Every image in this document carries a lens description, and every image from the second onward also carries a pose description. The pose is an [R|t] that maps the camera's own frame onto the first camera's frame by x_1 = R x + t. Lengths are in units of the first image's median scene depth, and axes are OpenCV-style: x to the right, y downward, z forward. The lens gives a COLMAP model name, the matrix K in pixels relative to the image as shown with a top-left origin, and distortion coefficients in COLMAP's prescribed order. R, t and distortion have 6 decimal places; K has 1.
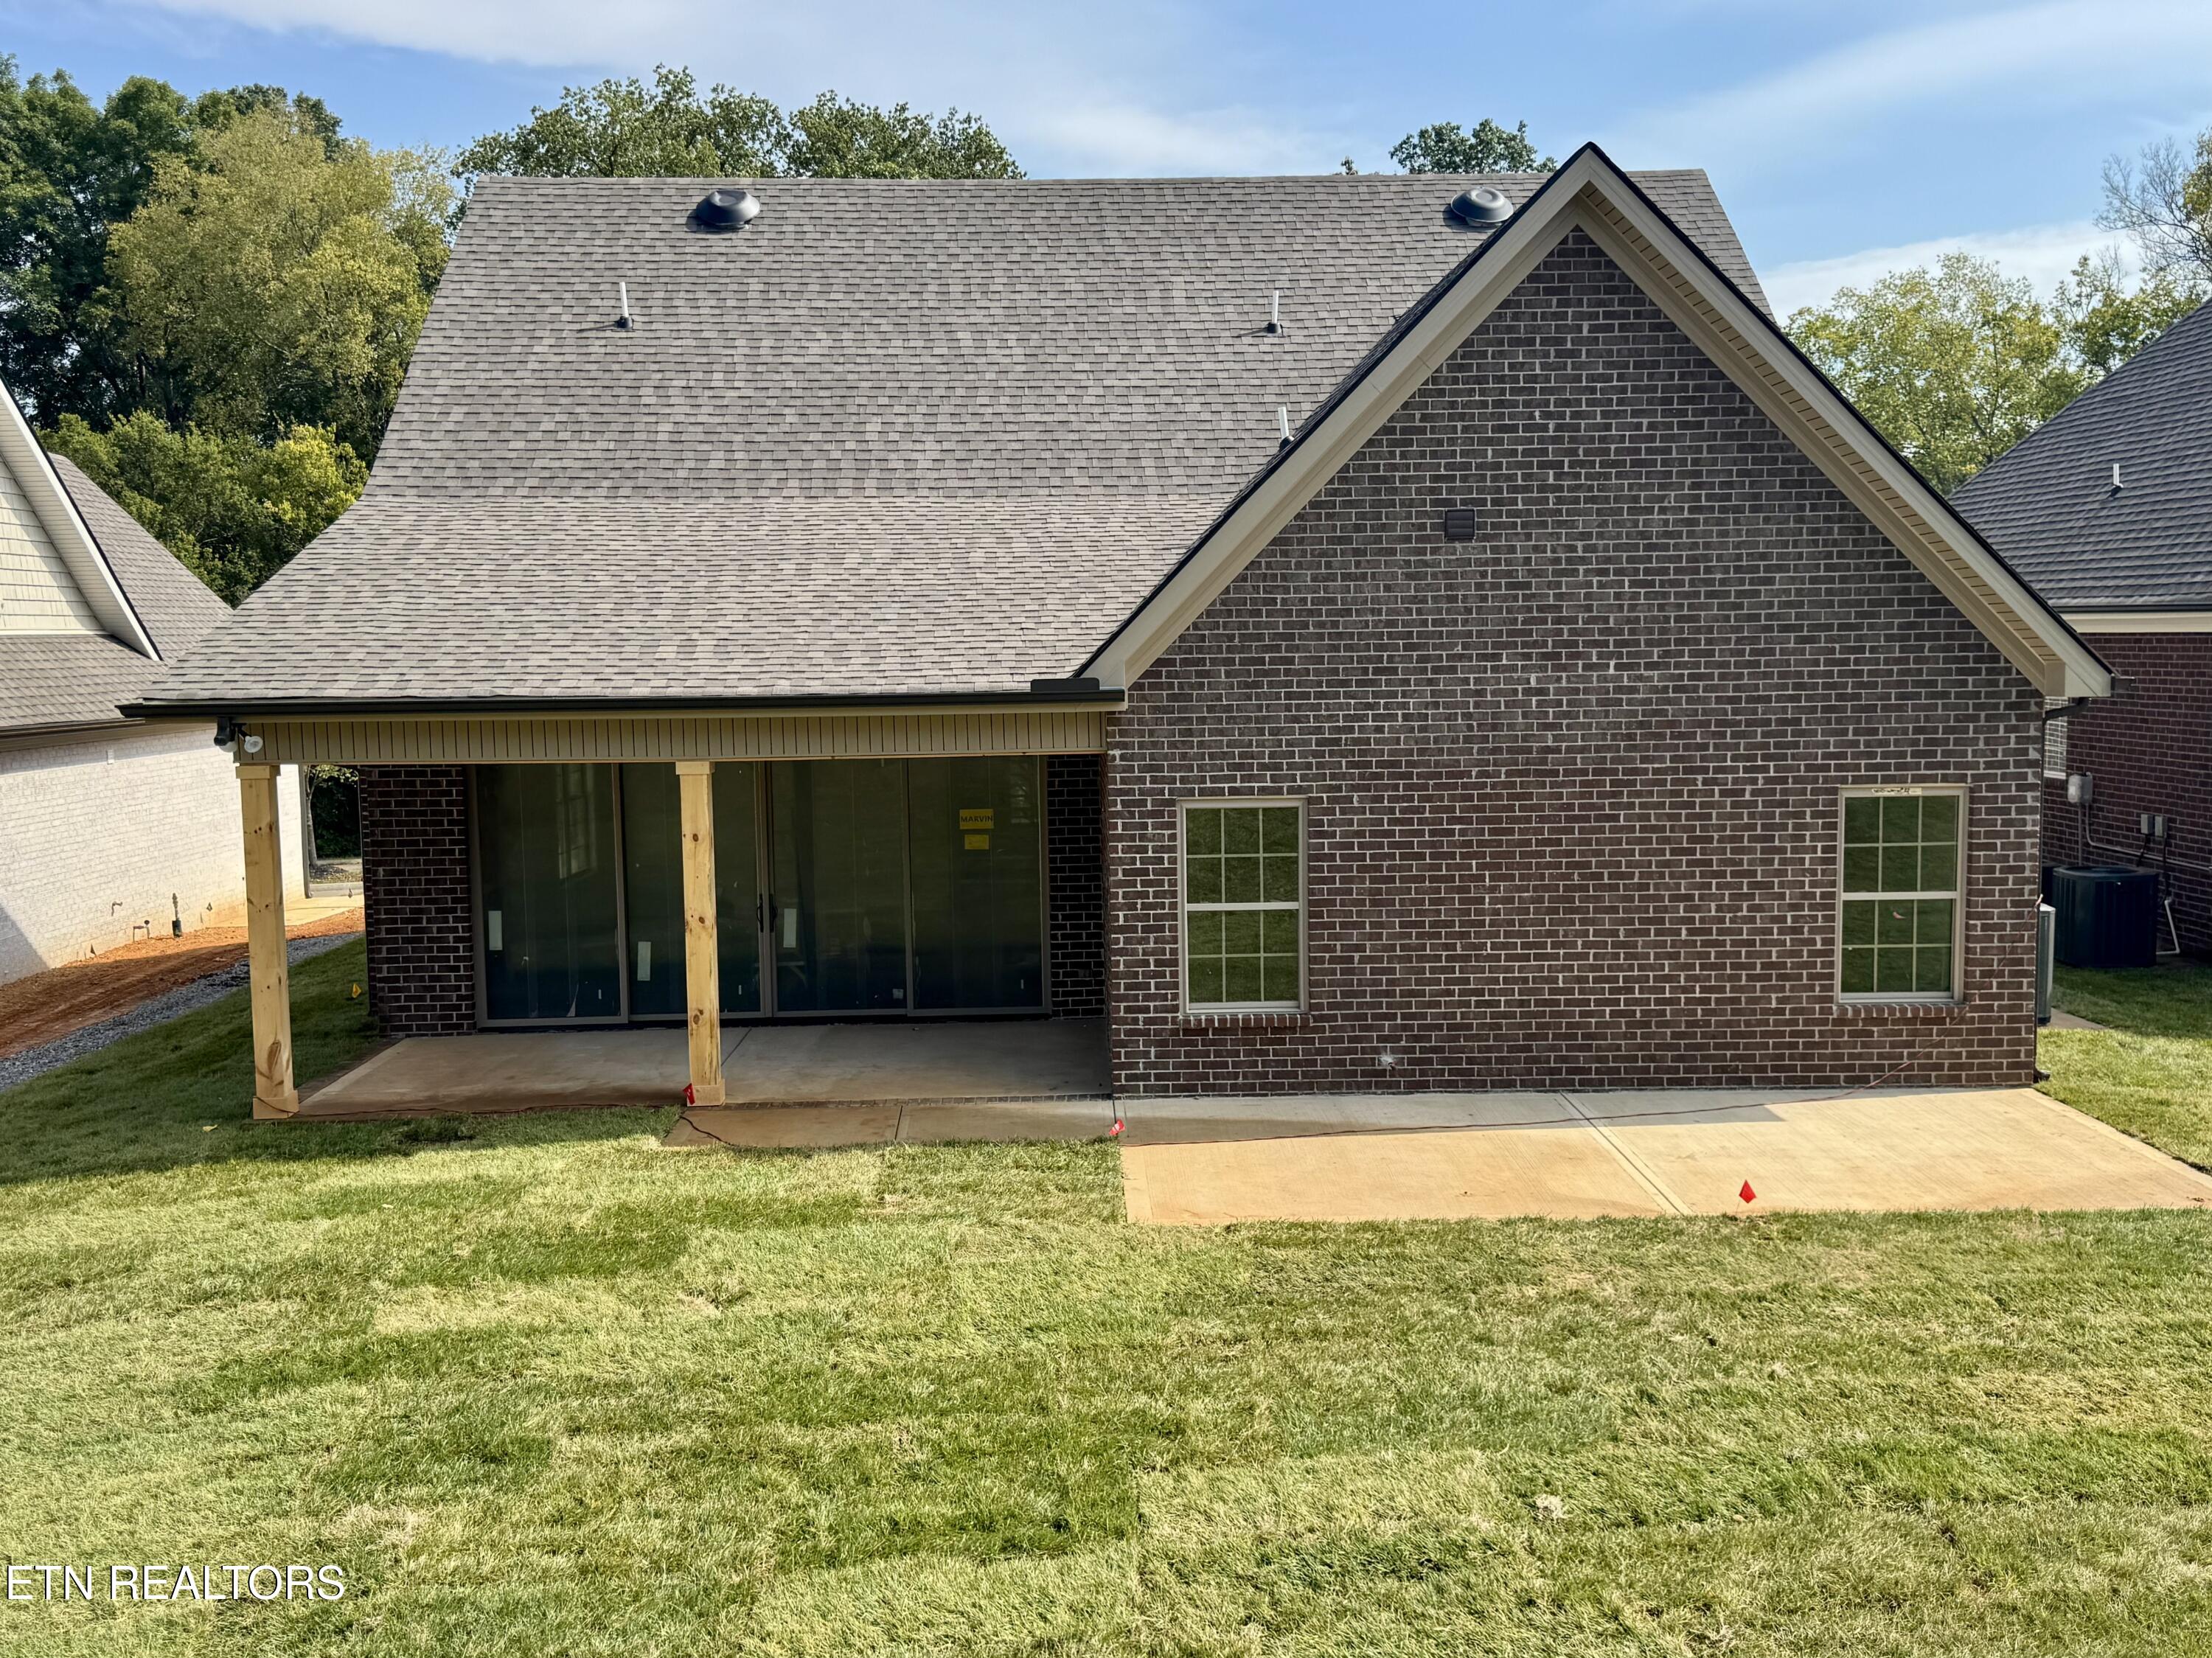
lens RADIAL K [[2019.9, 0, 1106.2], [0, 2019.9, 829.3], [0, 0, 1]] dist [0.140543, 0.000000]
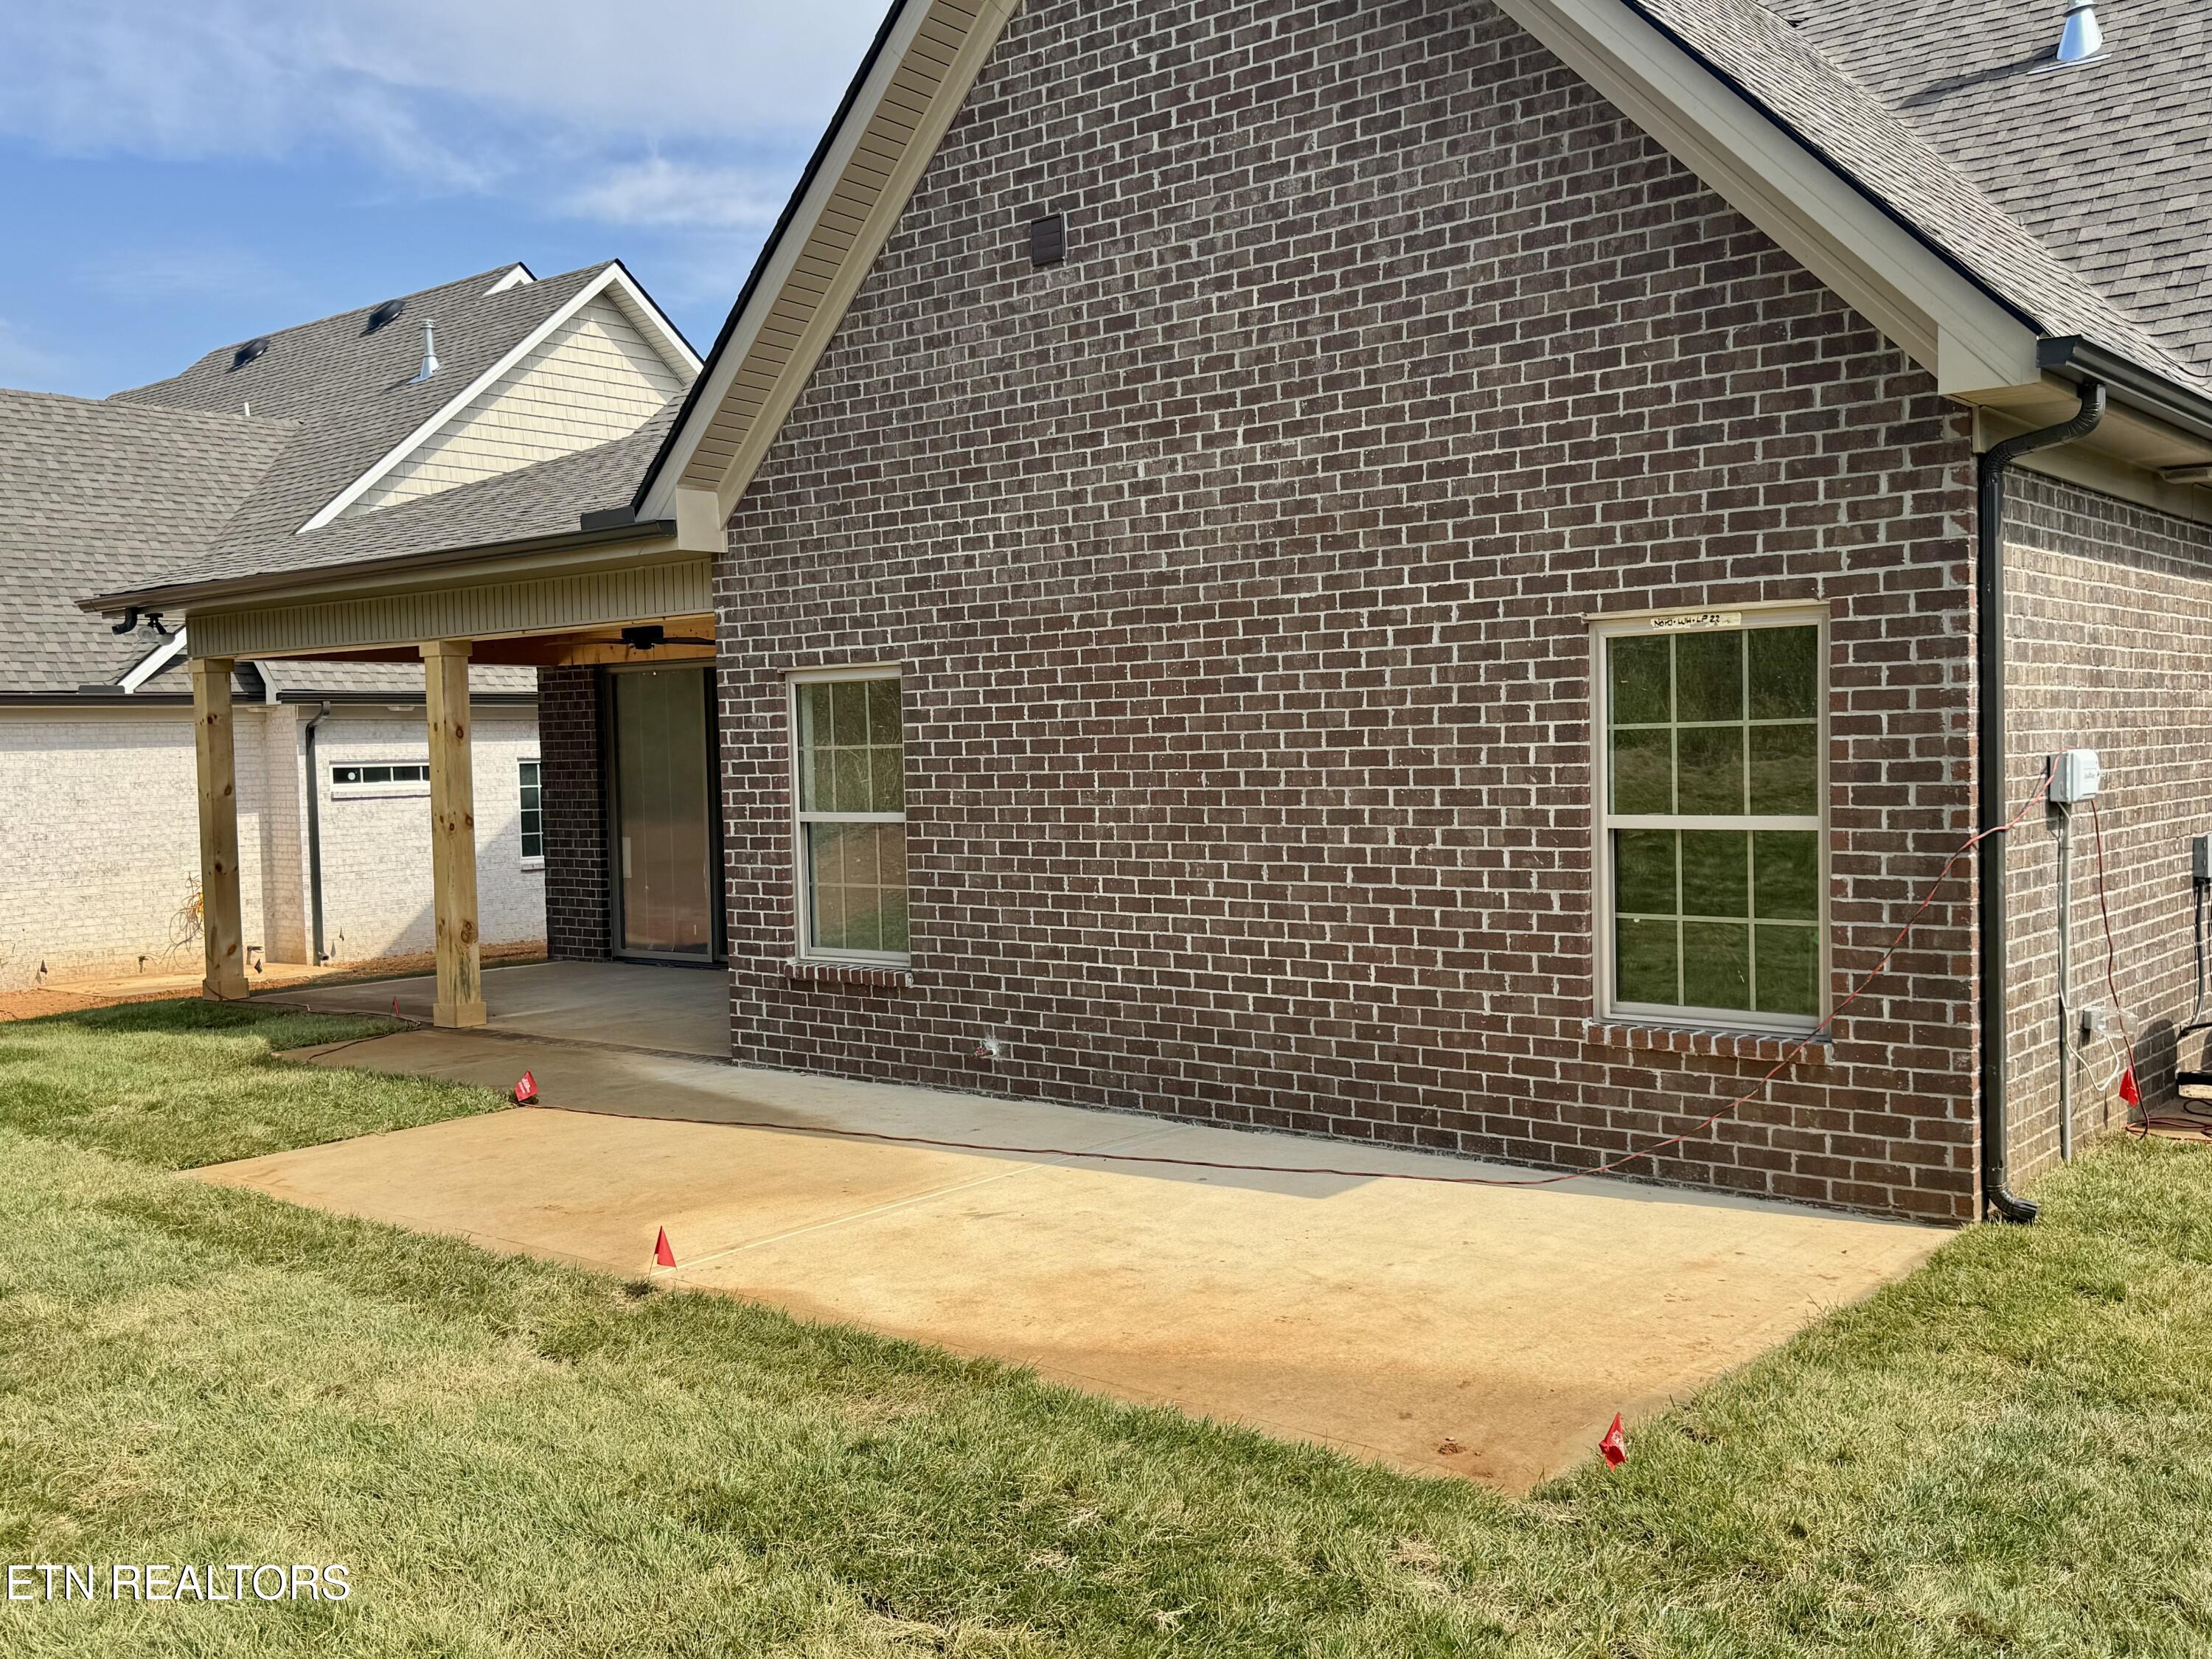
lens RADIAL K [[2020.1, 0, 1112.1], [0, 2020.1, 822.0], [0, 0, 1]] dist [0.140543, 0.000000]
pose [[0.747514, 0.021502, -0.663898, 0.623932], [-0.047360, 0.998658, -0.020981, 0.050879], [0.662555, 0.047126, 0.747529, 0.516882]]
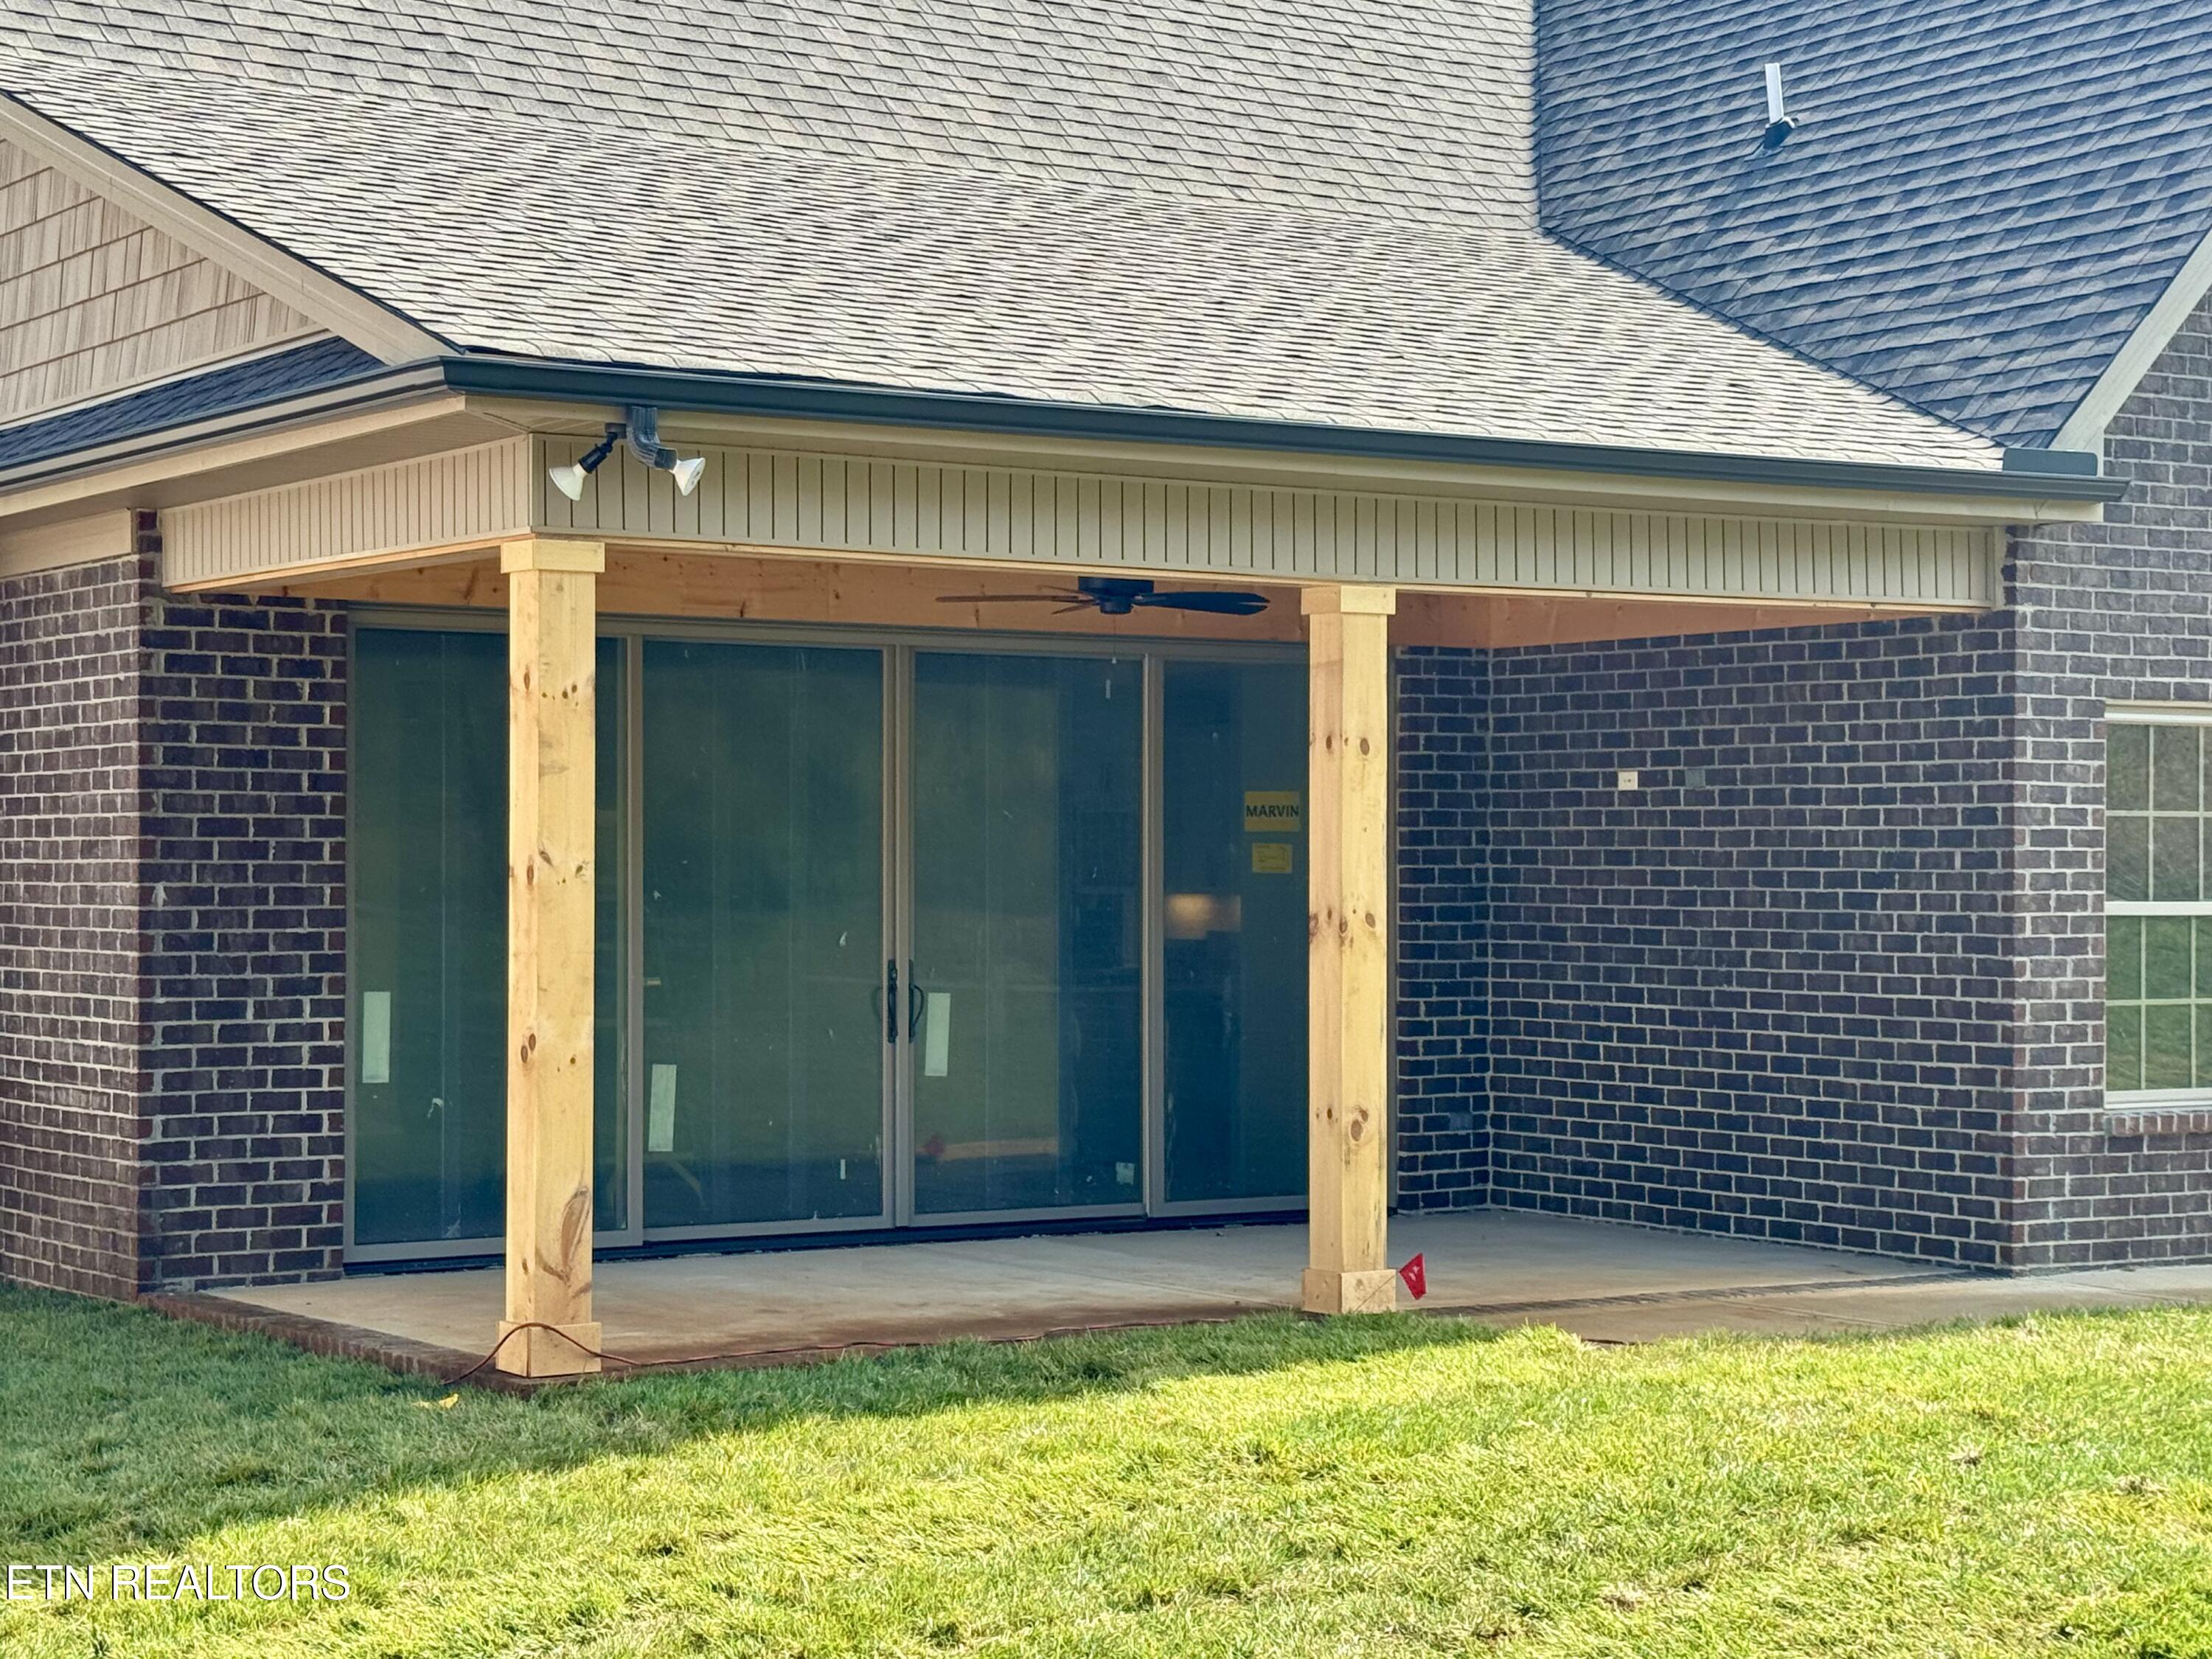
lens RADIAL K [[4086.7, 0, 1106.8], [0, 4086.7, 834.0], [0, 0, 1]] dist [0.160591, 0.000000]
pose [[0.853414, 0.021235, 0.520801, -0.752393], [0.031644, 0.995216, -0.092432, 0.111424], [-0.520272, 0.095363, 0.848659, 0.211612]]
